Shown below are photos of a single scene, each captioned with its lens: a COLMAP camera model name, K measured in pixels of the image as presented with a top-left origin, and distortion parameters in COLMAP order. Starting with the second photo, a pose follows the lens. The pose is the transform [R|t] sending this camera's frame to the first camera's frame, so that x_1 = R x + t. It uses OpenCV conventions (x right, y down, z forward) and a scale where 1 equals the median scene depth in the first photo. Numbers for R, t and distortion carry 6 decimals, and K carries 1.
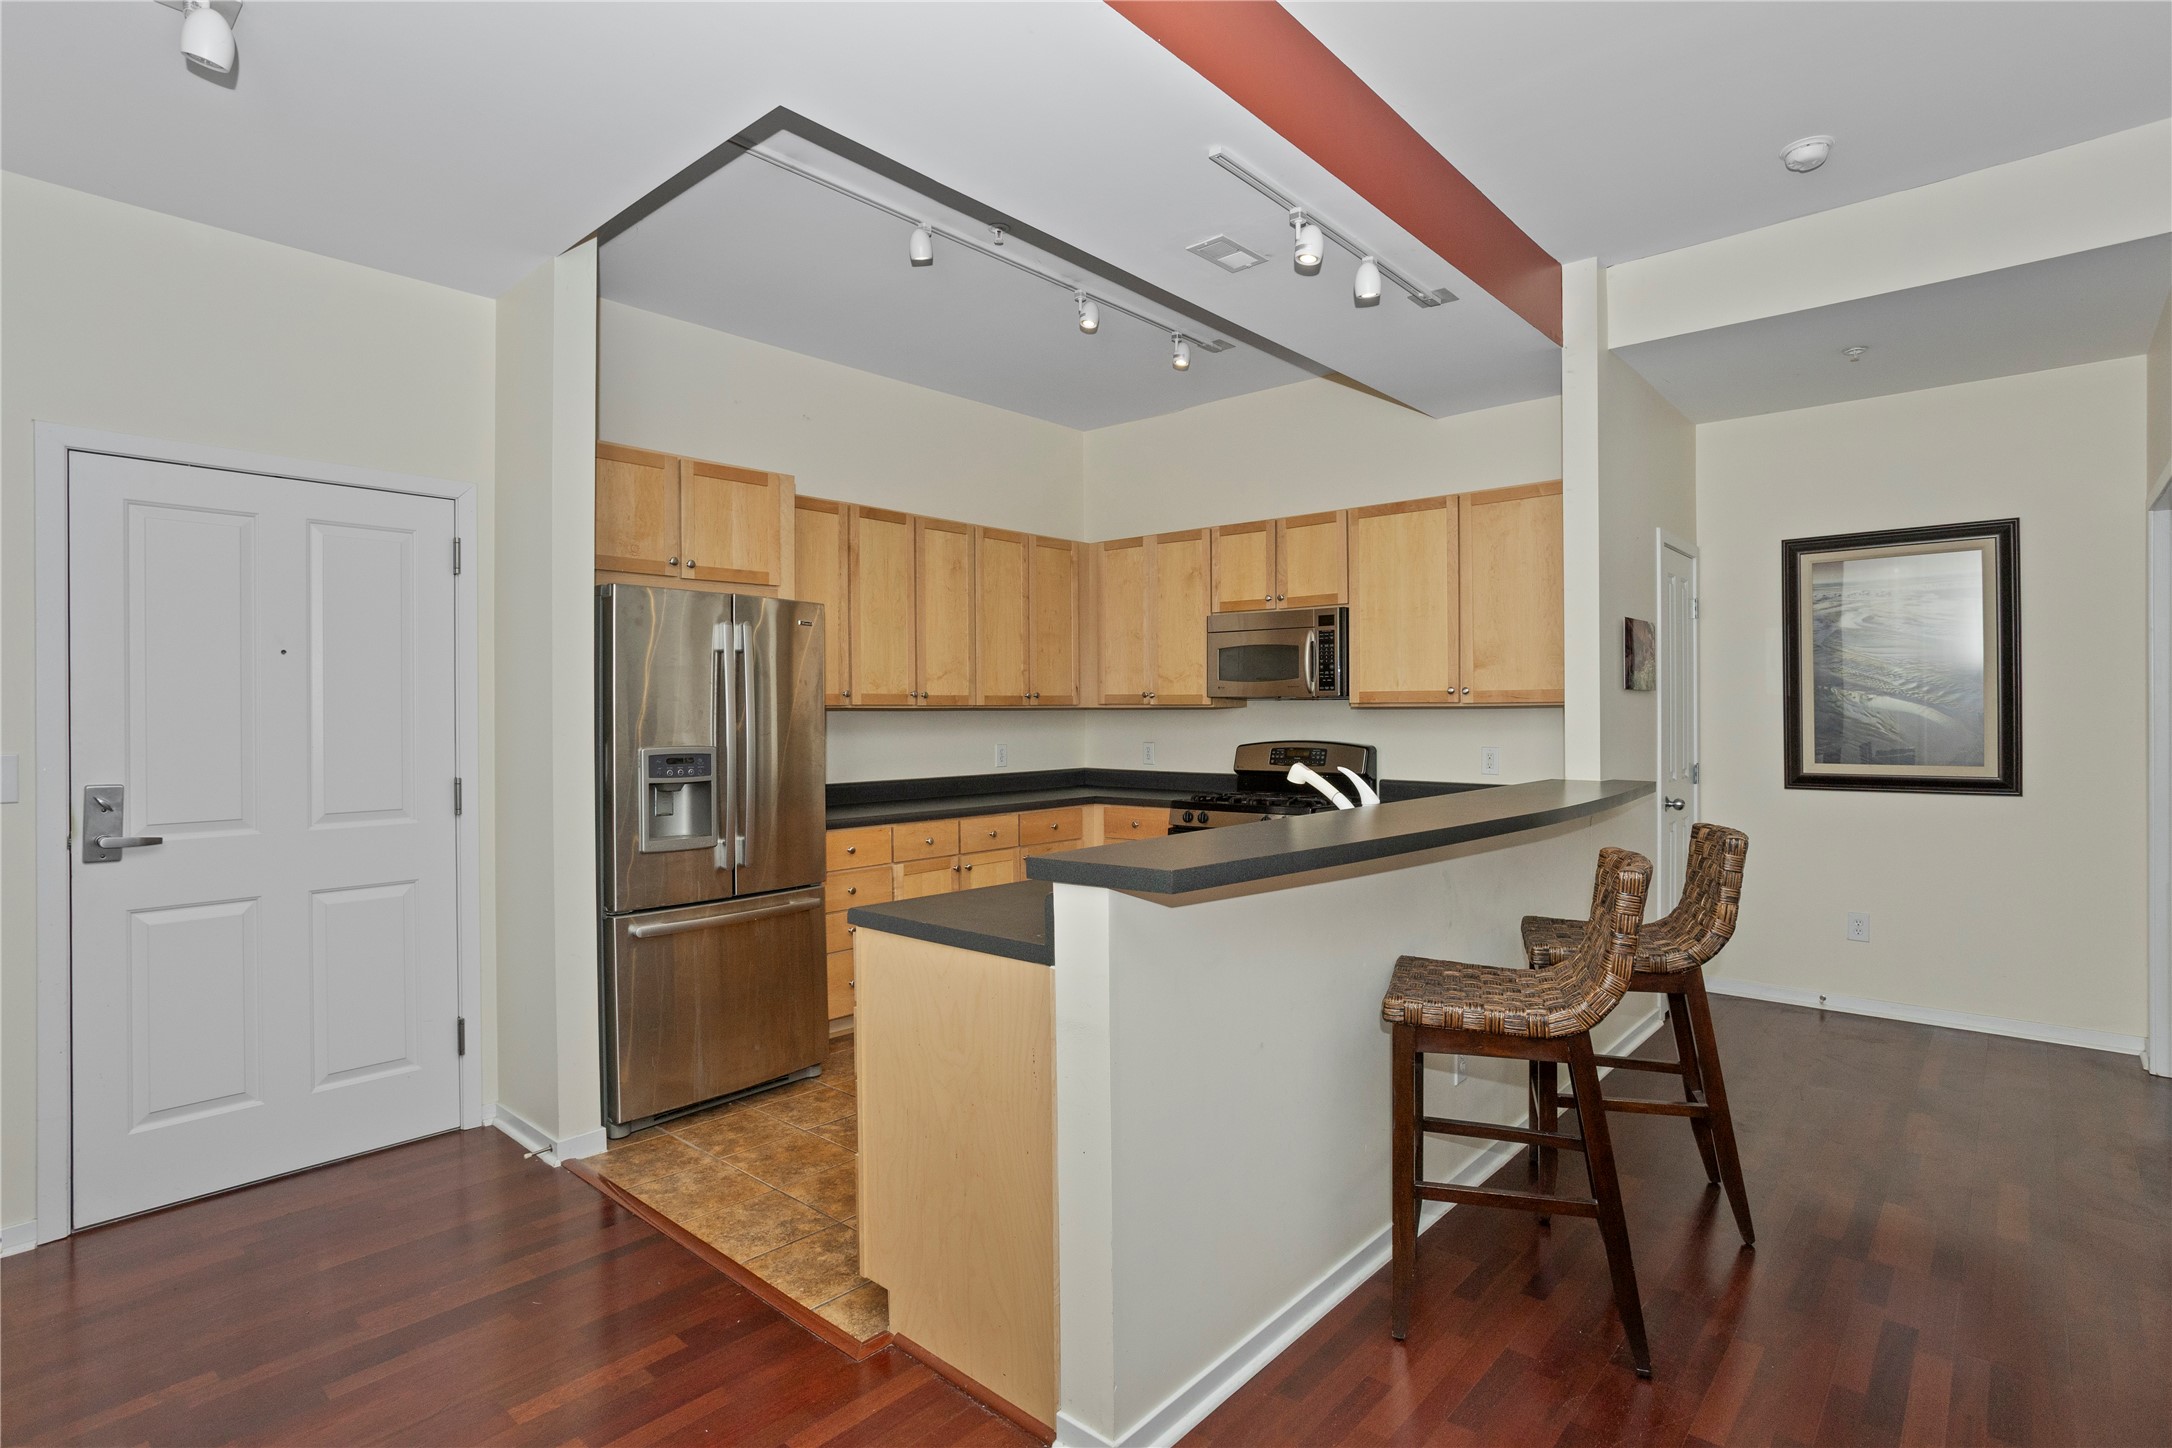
lens RADIAL K [[1086.7, 0, 1086.1], [0, 1086.7, 701.6], [0, 0, 1]] dist [-0.045303, 0.024467]
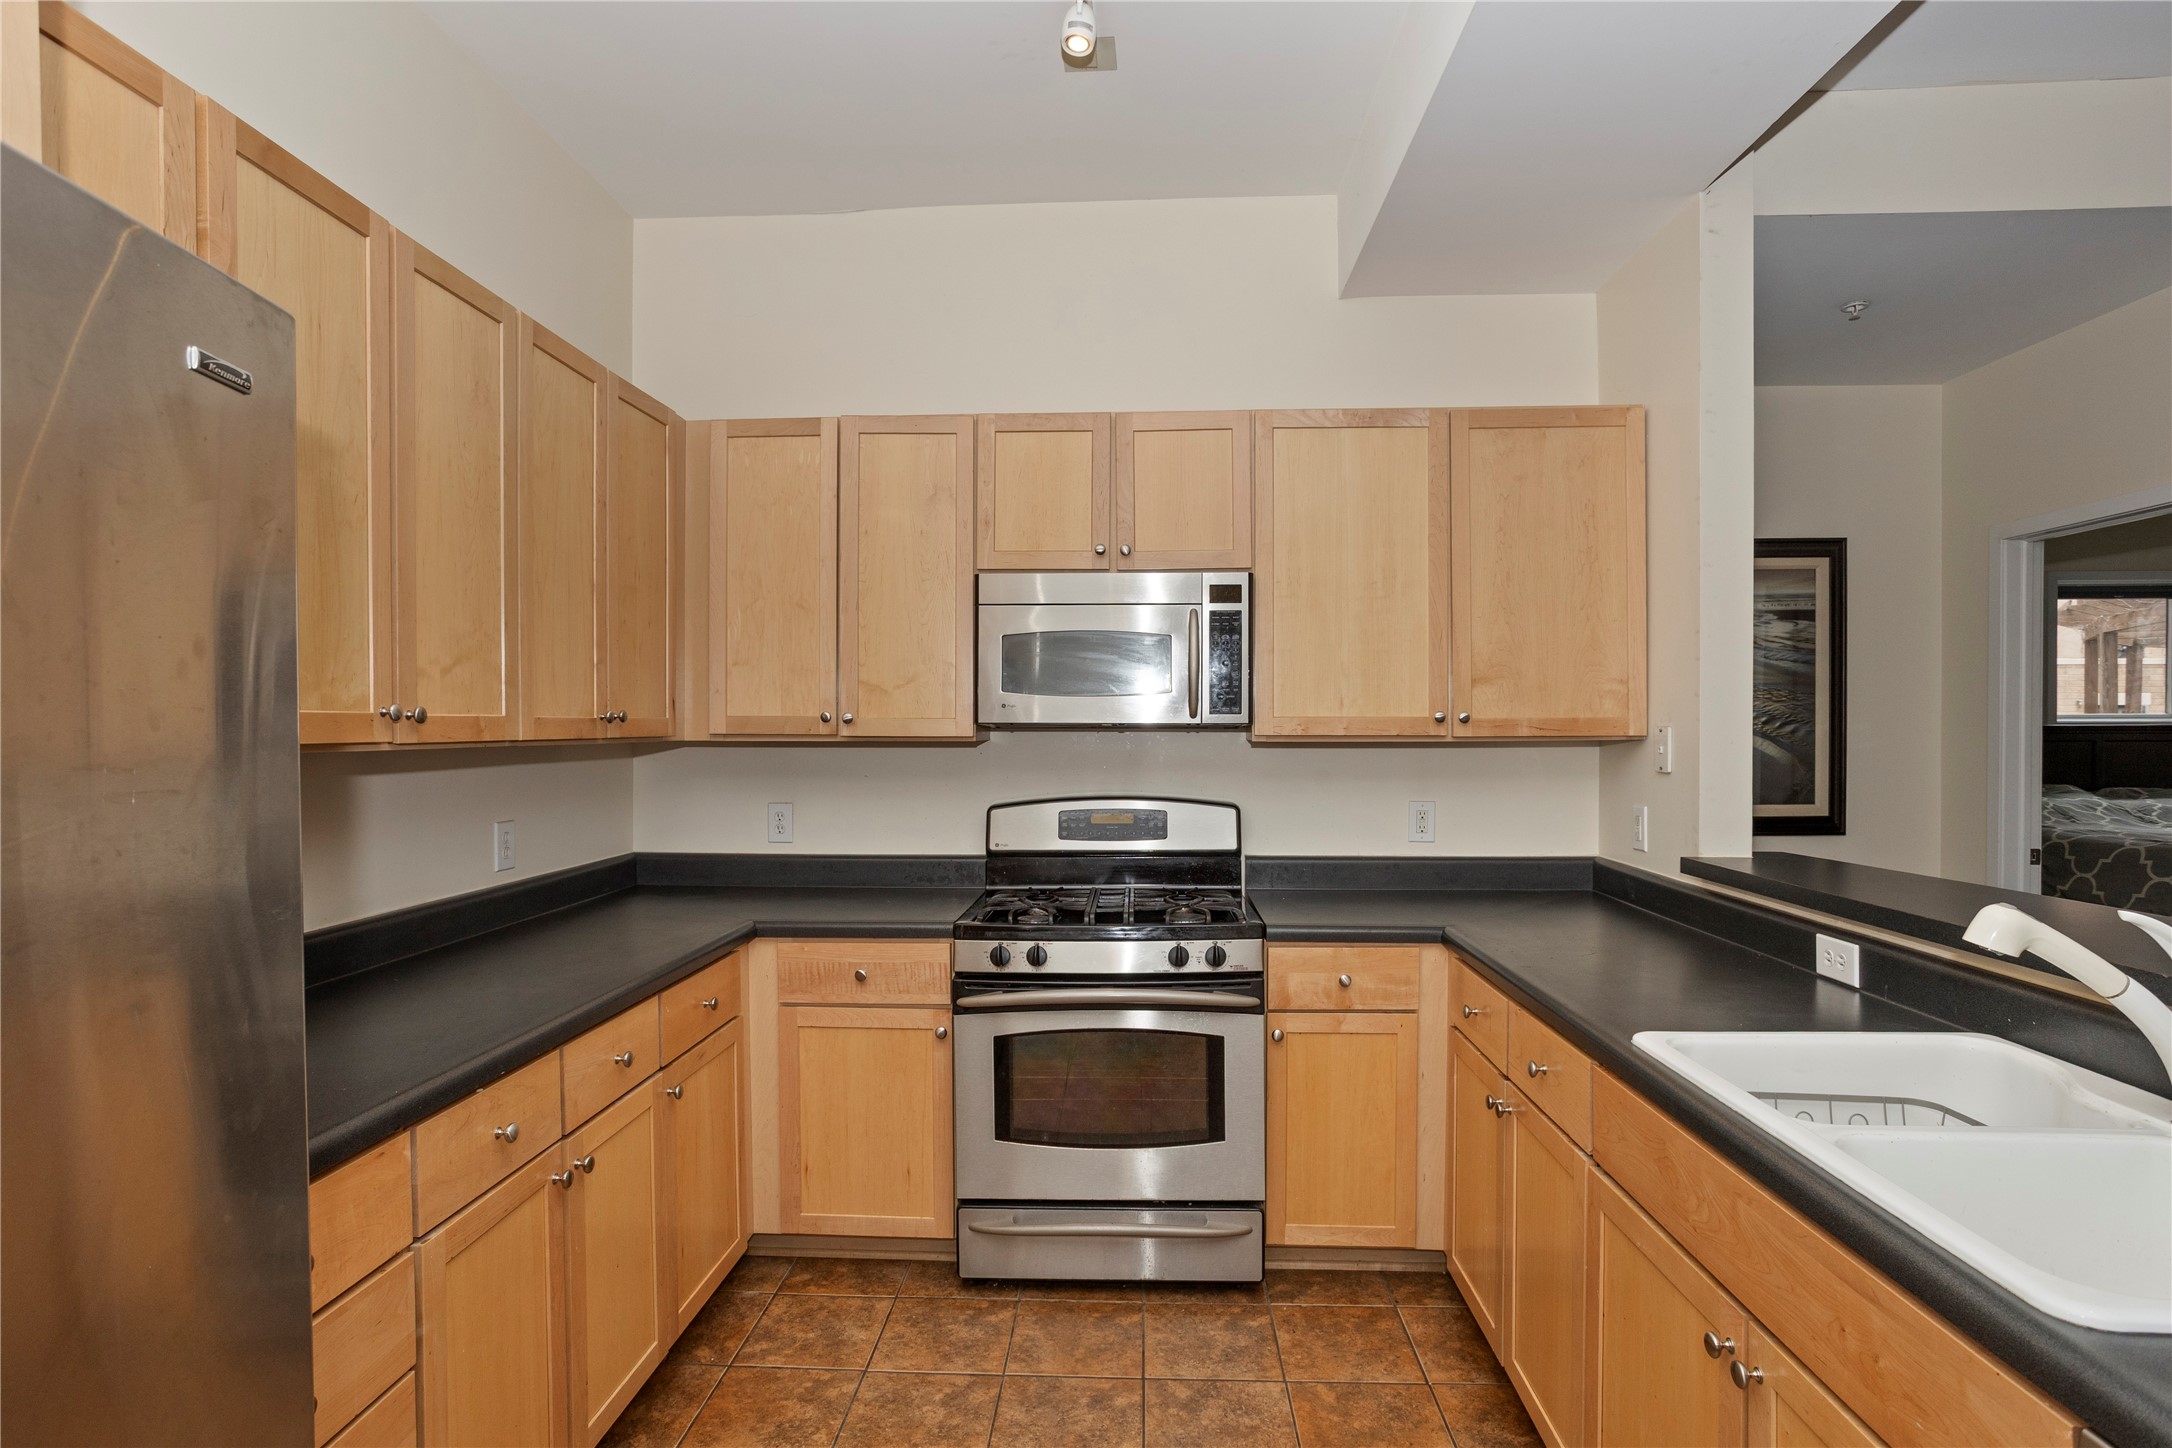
lens RADIAL K [[1086.7, 0, 1083.1], [0, 1086.7, 730.6], [0, 0, 1]] dist [-0.045303, 0.024467]
pose [[0.781107, -0.000324, 0.624398, -0.231351], [-0.005342, 0.999960, 0.007201, -0.005967], [-0.624375, -0.008961, 0.781074, 0.662509]]
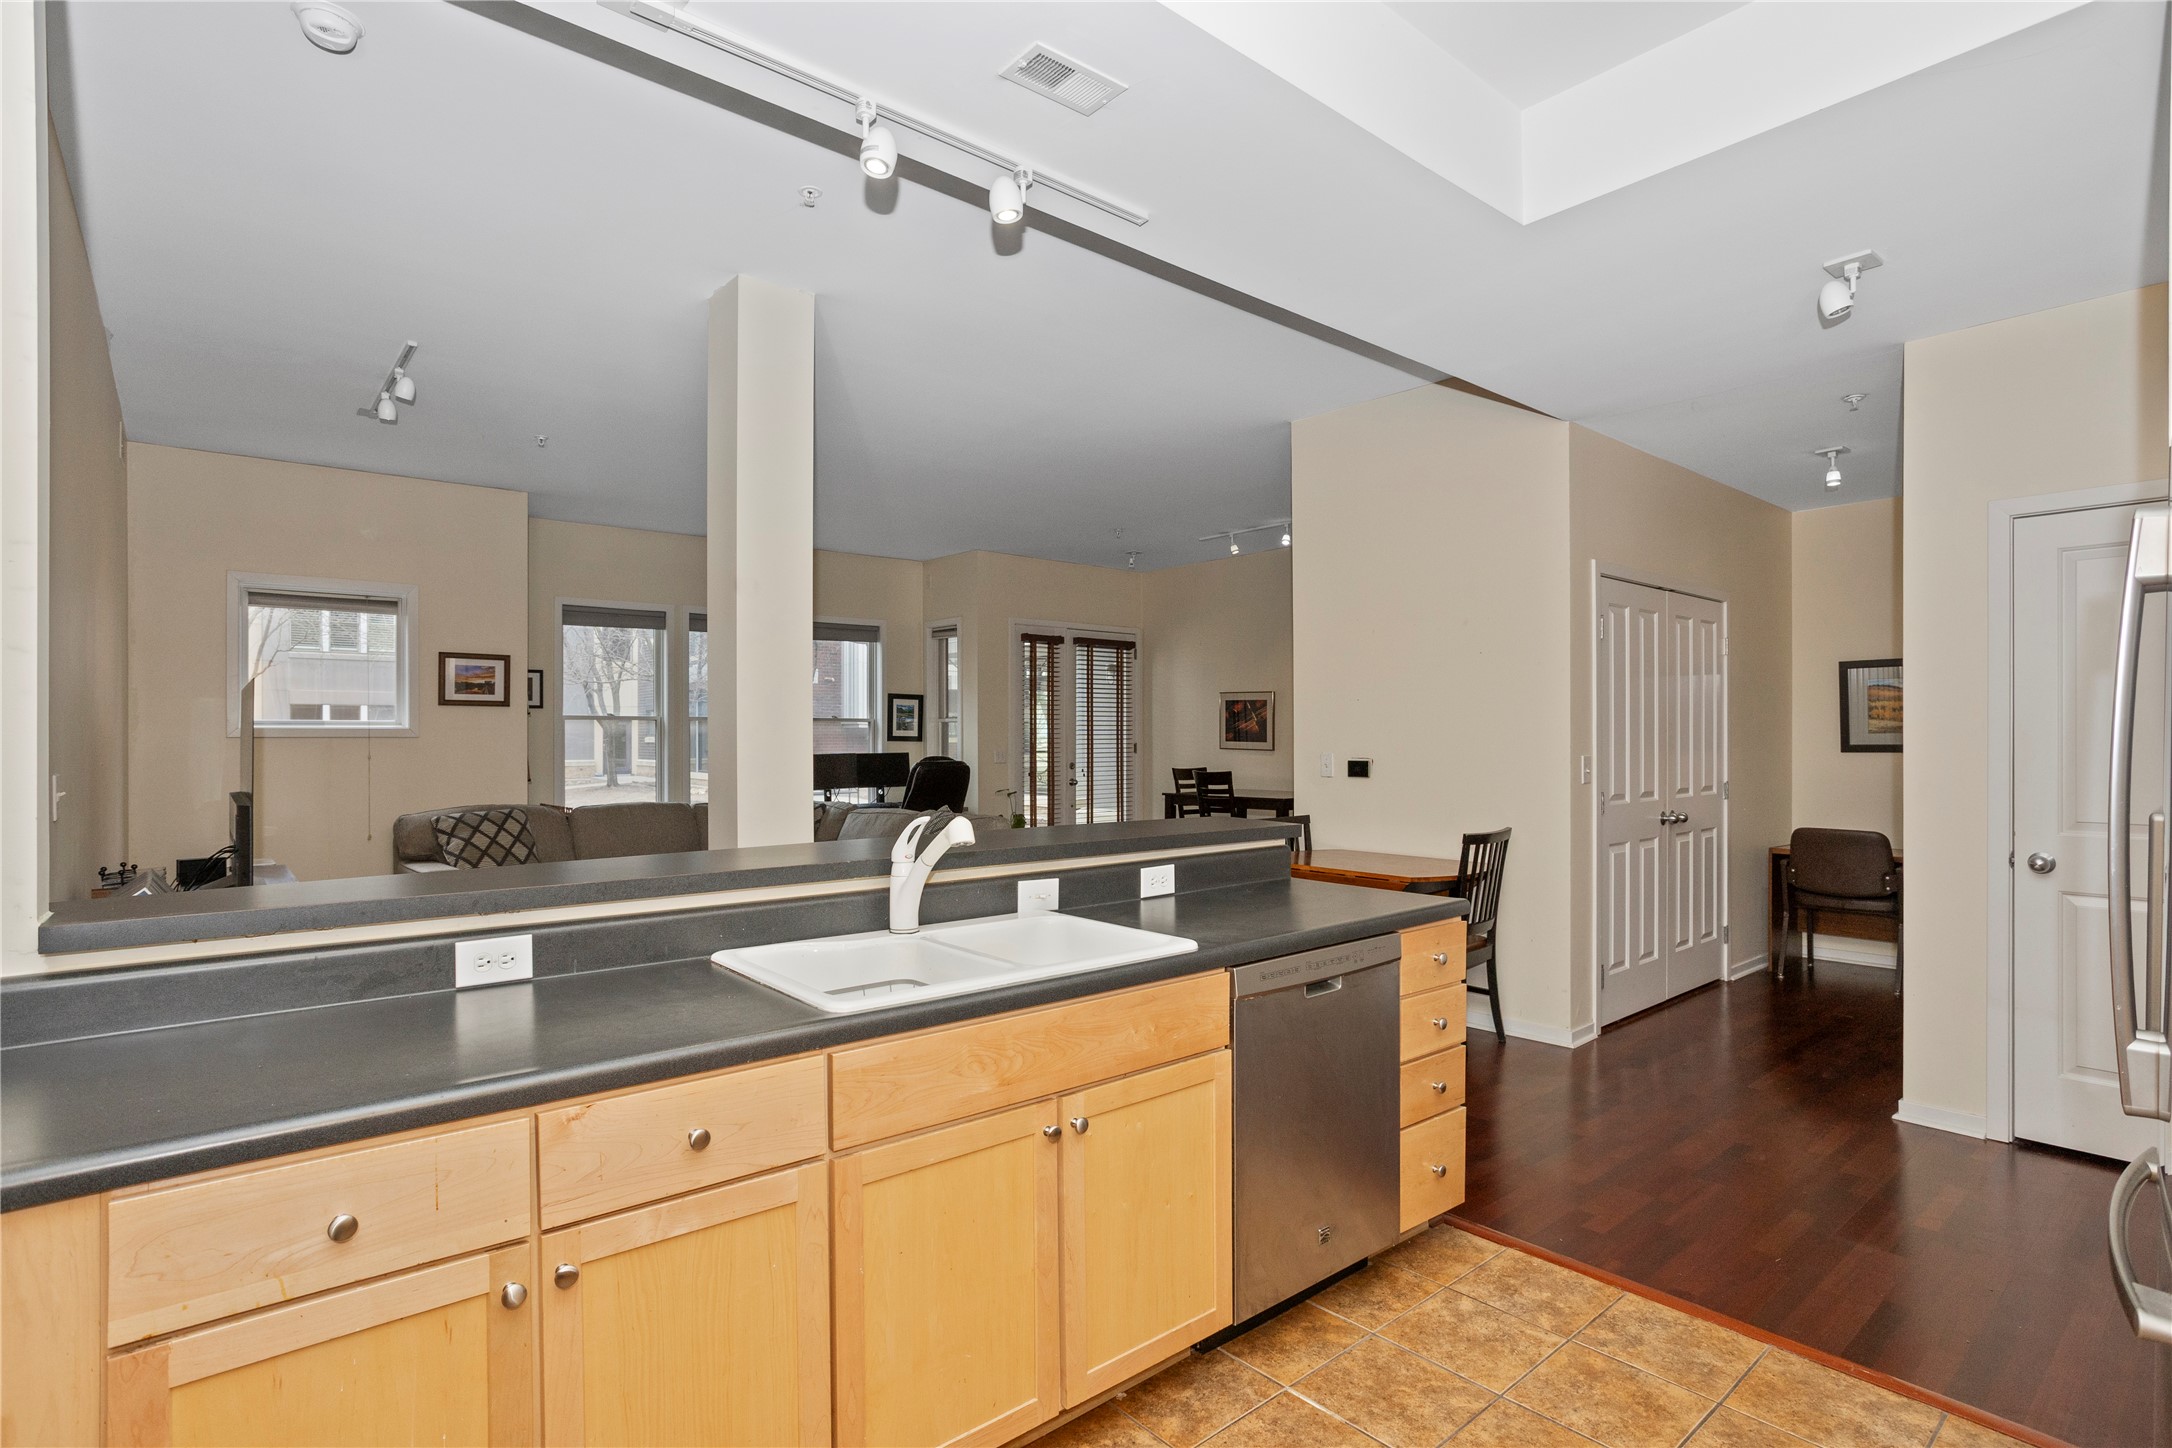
lens RADIAL K [[1086.7, 0, 1083.1], [0, 1086.7, 739.2], [0, 0, 1]] dist [-0.045303, 0.024467]
pose [[-0.989892, 0.005594, 0.141710, 0.018640], [0.004833, 0.999972, -0.005719, 0.009863], [-0.141738, -0.004976, -0.989892, 1.217936]]
